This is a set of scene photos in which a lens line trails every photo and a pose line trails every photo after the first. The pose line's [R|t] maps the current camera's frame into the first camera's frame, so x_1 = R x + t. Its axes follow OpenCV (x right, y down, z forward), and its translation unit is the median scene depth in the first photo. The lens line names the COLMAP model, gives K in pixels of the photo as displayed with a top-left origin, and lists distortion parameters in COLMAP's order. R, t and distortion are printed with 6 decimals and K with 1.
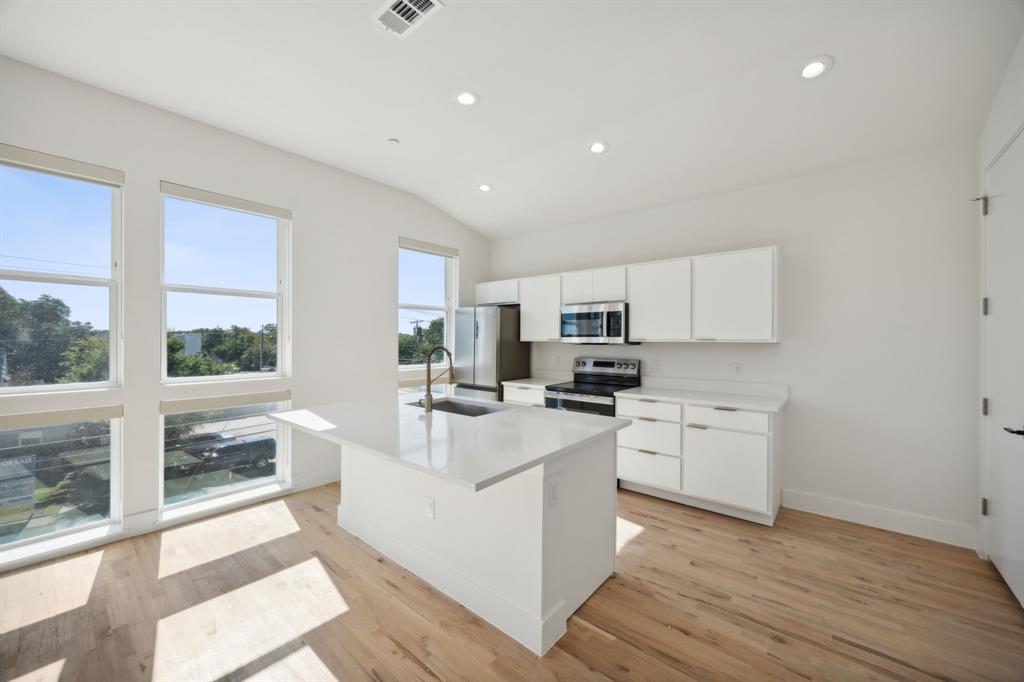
lens RADIAL K [[397.1, 0, 498.7], [0, 397.1, 342.1], [0, 0, 1]] dist [-0.004577, -0.000119]
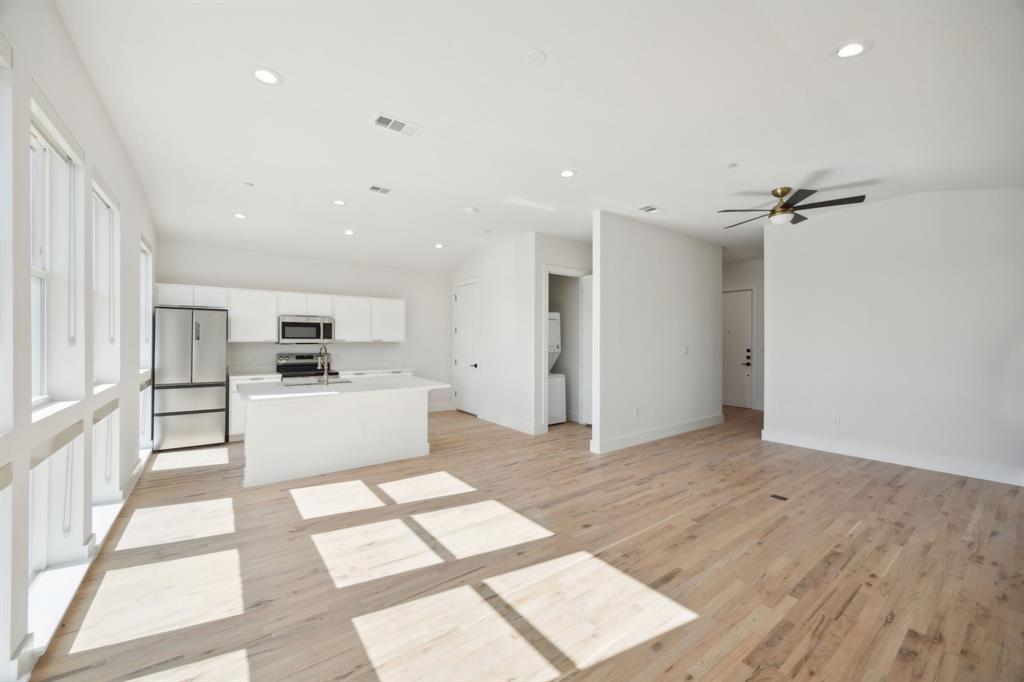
lens RADIAL K [[394.8, 0, 515.4], [0, 394.8, 339.5], [0, 0, 1]] dist [-0.006690, -0.000028]
pose [[0.205482, 0.000447, 0.978661, -1.240710], [0.001802, 0.999998, -0.000835, -0.009065], [-0.978659, 0.001935, 0.205481, -0.085791]]
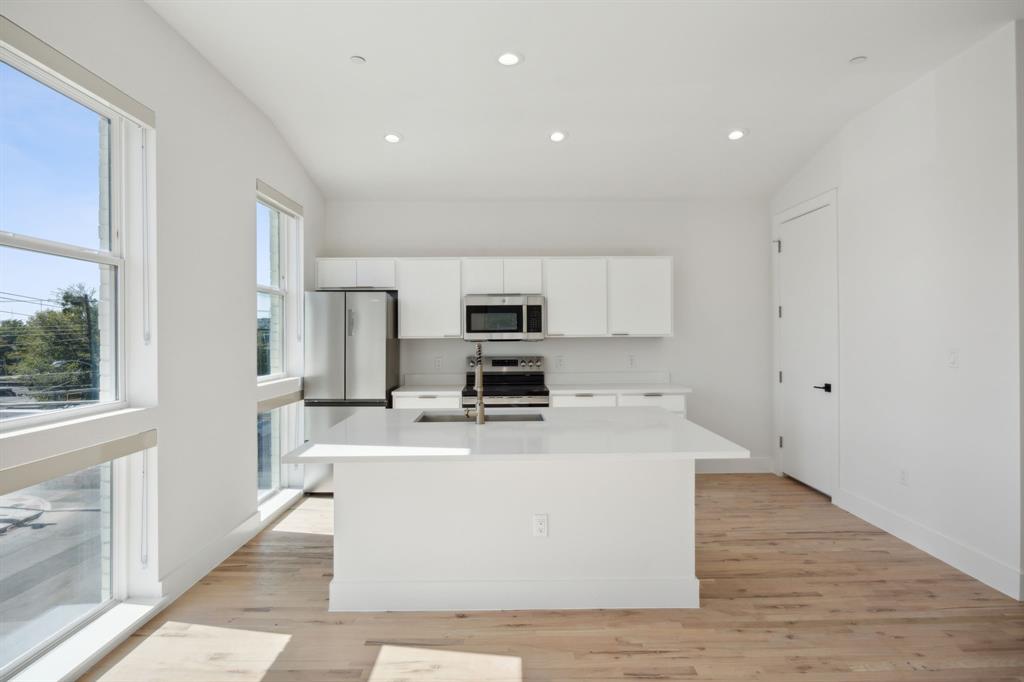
lens RADIAL K [[540.5, 0, 512.0], [0, 540.5, 336.8], [0, 0, 1]] dist [-0.012098, 0.000069]
pose [[0.744416, -0.009362, 0.667651, -0.666914], [0.012663, 0.999920, -0.000097, -0.003650], [-0.667597, 0.008526, 0.744474, 0.091598]]
